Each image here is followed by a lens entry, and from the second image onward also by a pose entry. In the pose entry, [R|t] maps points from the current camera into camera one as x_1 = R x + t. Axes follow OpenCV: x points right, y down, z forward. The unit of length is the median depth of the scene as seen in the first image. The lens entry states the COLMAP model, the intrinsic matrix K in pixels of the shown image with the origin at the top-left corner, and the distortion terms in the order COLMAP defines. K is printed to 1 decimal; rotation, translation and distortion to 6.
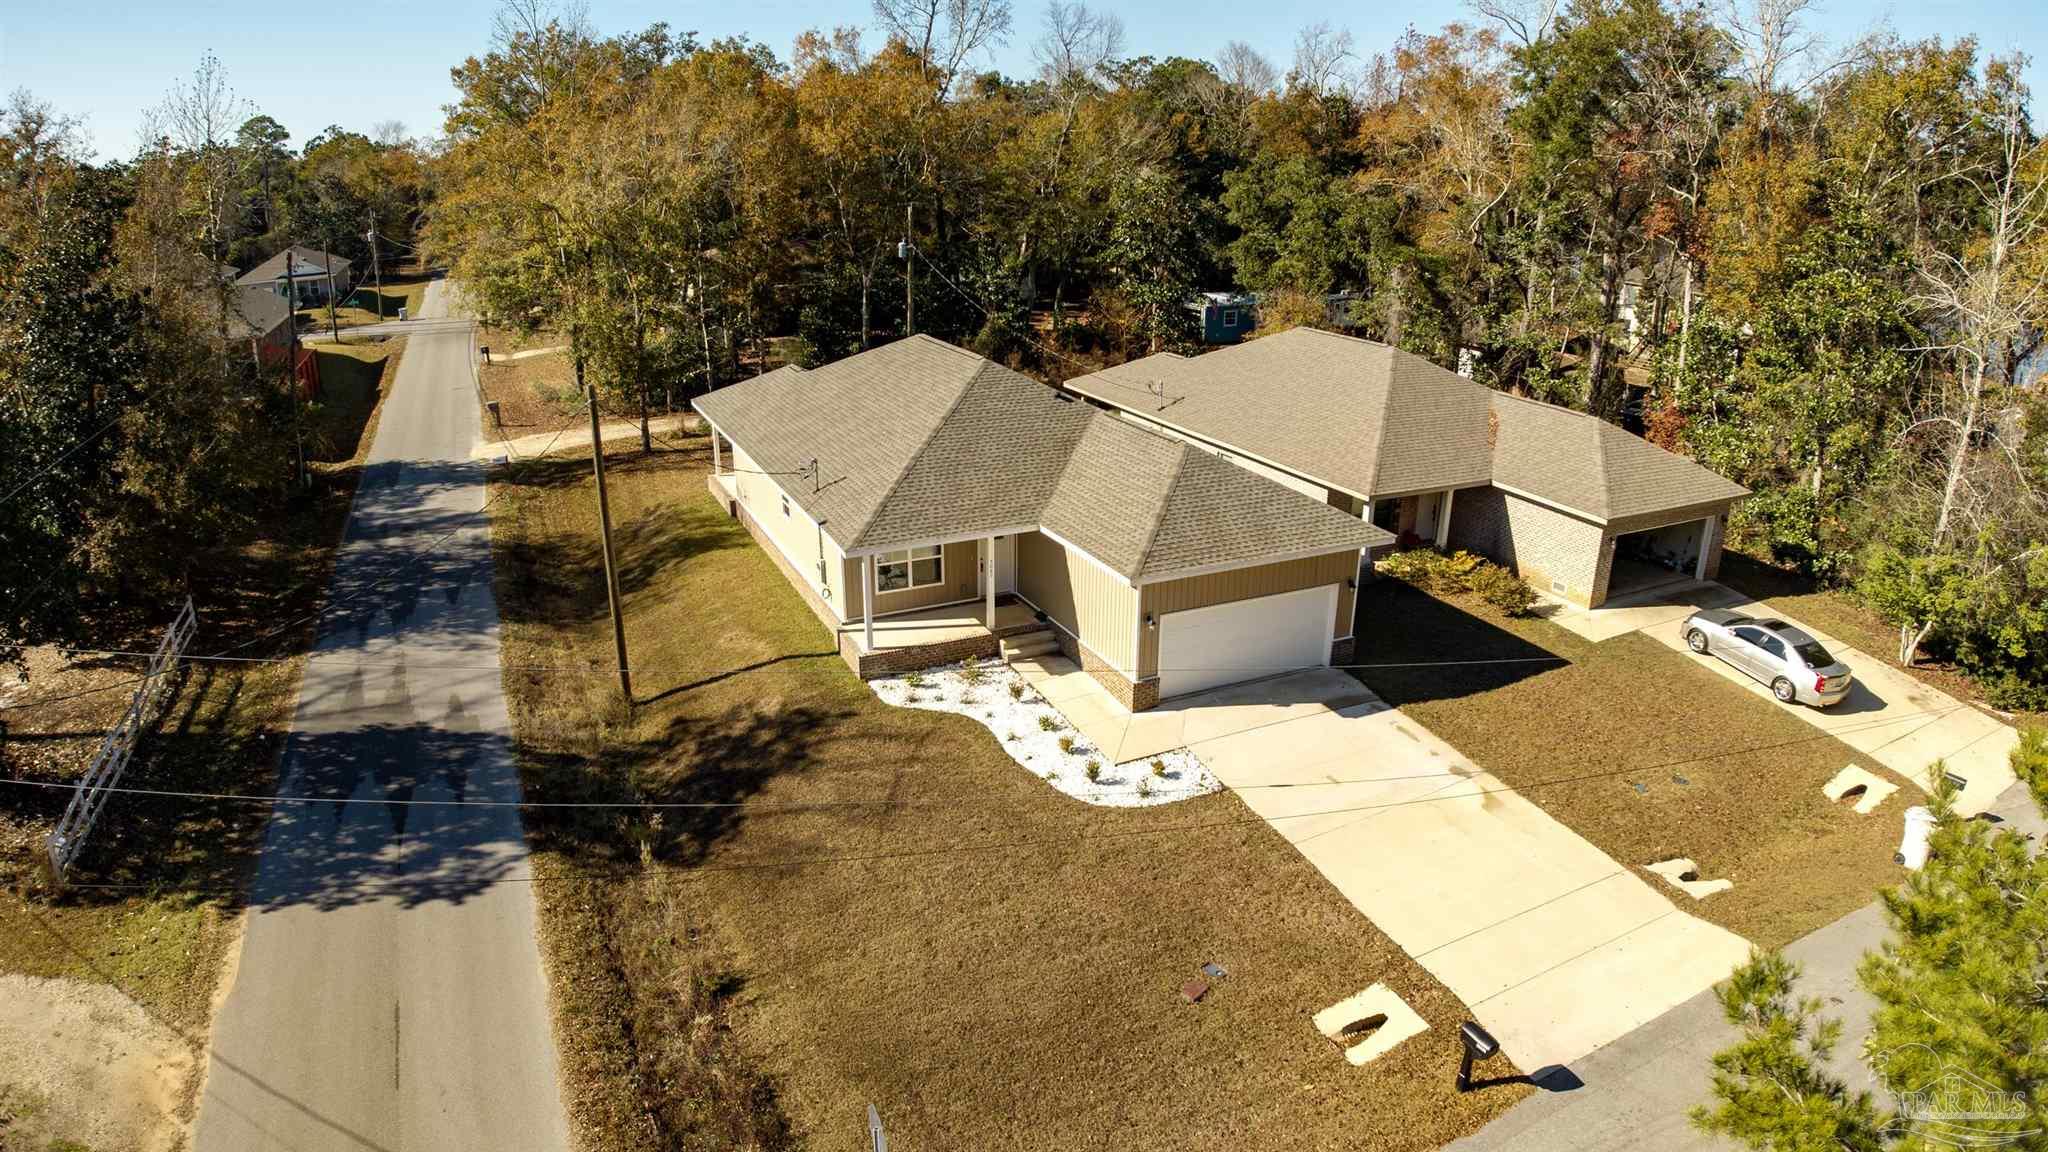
lens RADIAL K [[1168.1, 0, 1016.1], [0, 1168.1, 549.9], [0, 0, 1]] dist [-0.142864, -0.000719]
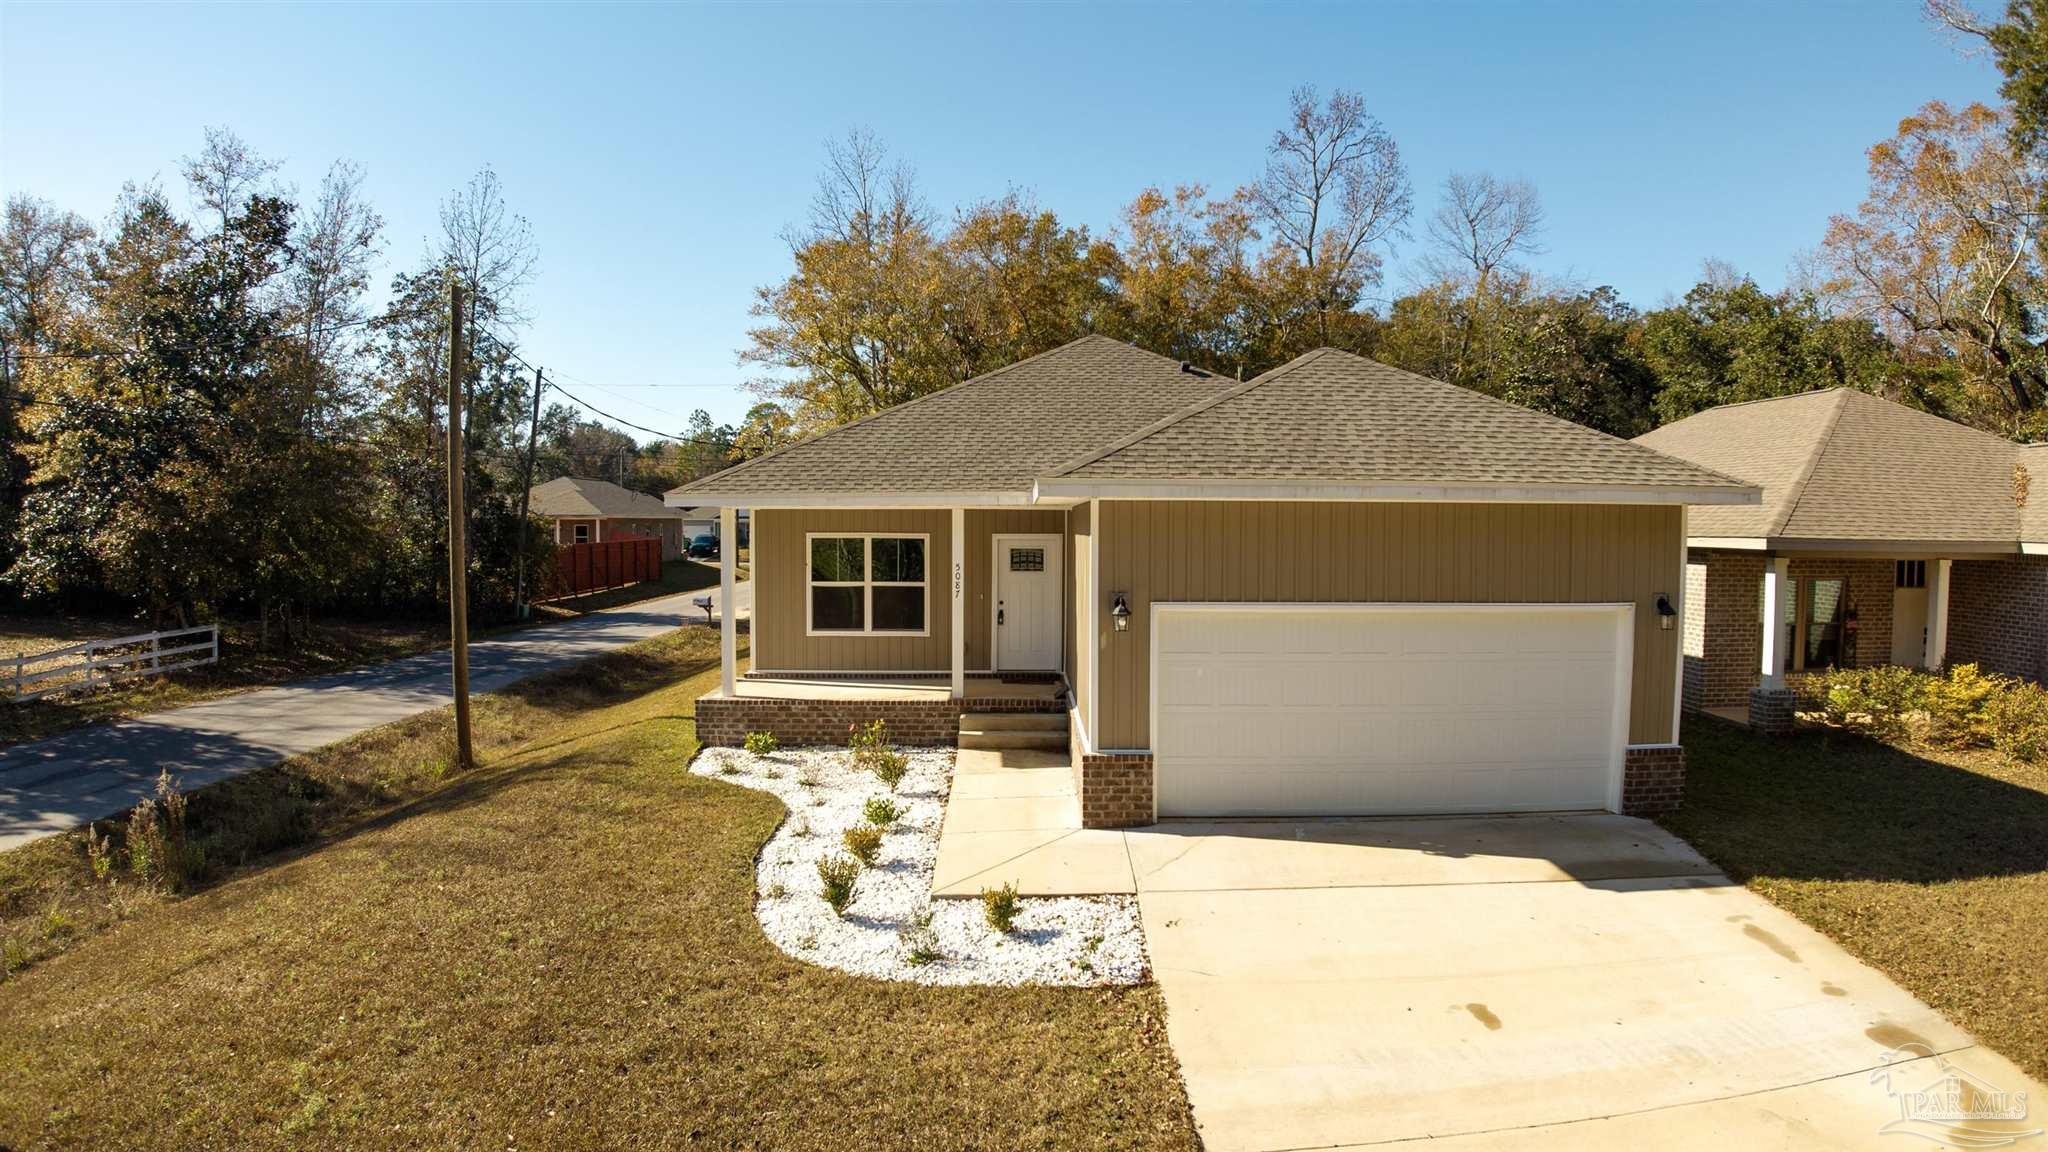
lens RADIAL K [[1175.2, 0, 1024.0], [0, 1175.2, 576.0], [0, 0, 1]] dist [-0.174447, 0.022867]
pose [[0.909316, 0.022119, -0.415518, 0.256314], [-0.135602, 0.959826, -0.245656, 0.157137], [0.393392, 0.279724, 0.875784, 0.570768]]
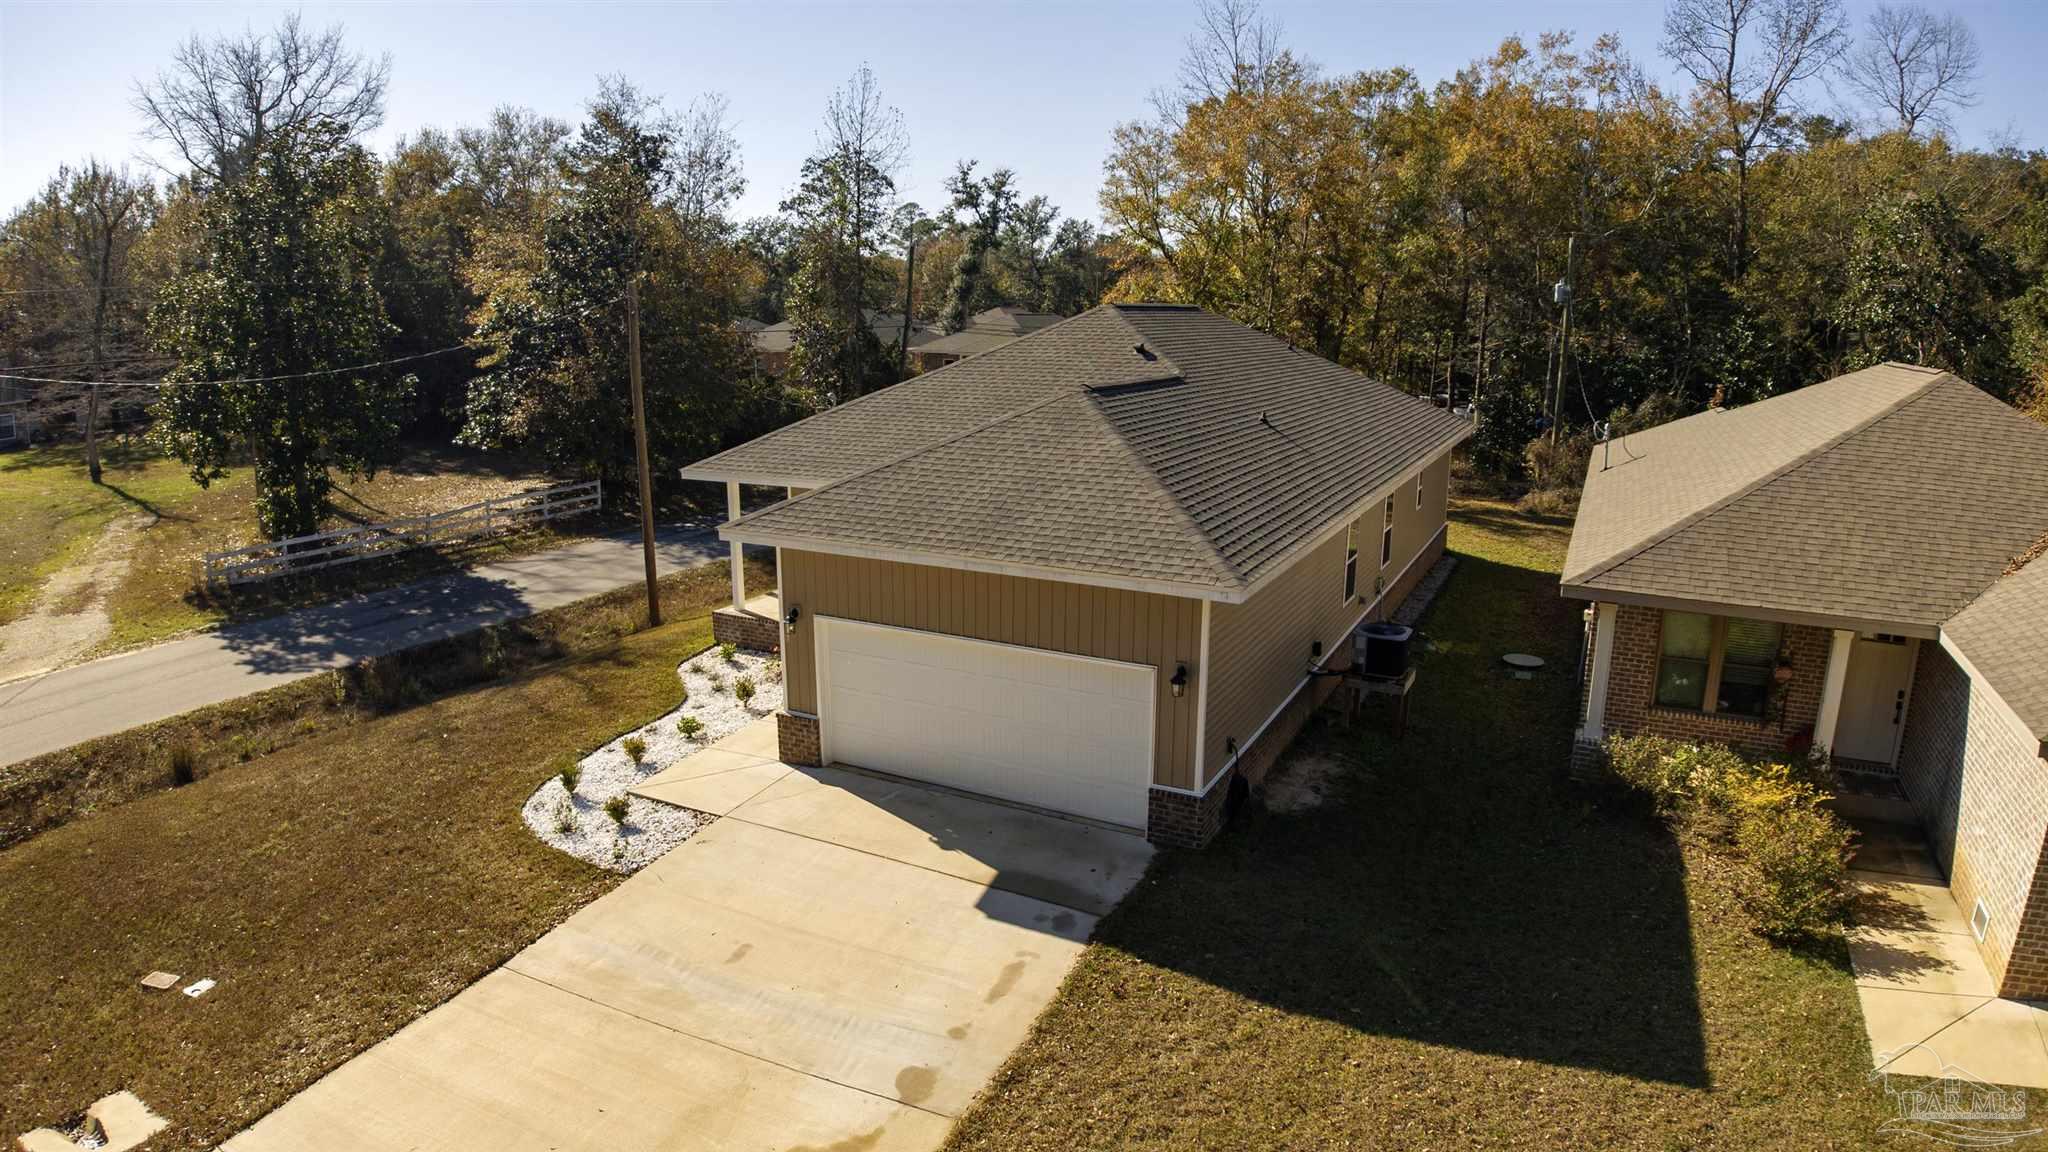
lens RADIAL K [[1175.2, 0, 1024.0], [0, 1175.2, 576.0], [0, 0, 1]] dist [-0.174447, 0.022867]
pose [[0.616282, 0.177319, -0.767303, 0.635145], [-0.255419, 0.966658, 0.018242, -0.001544], [0.744954, 0.184742, 0.641025, 0.667044]]
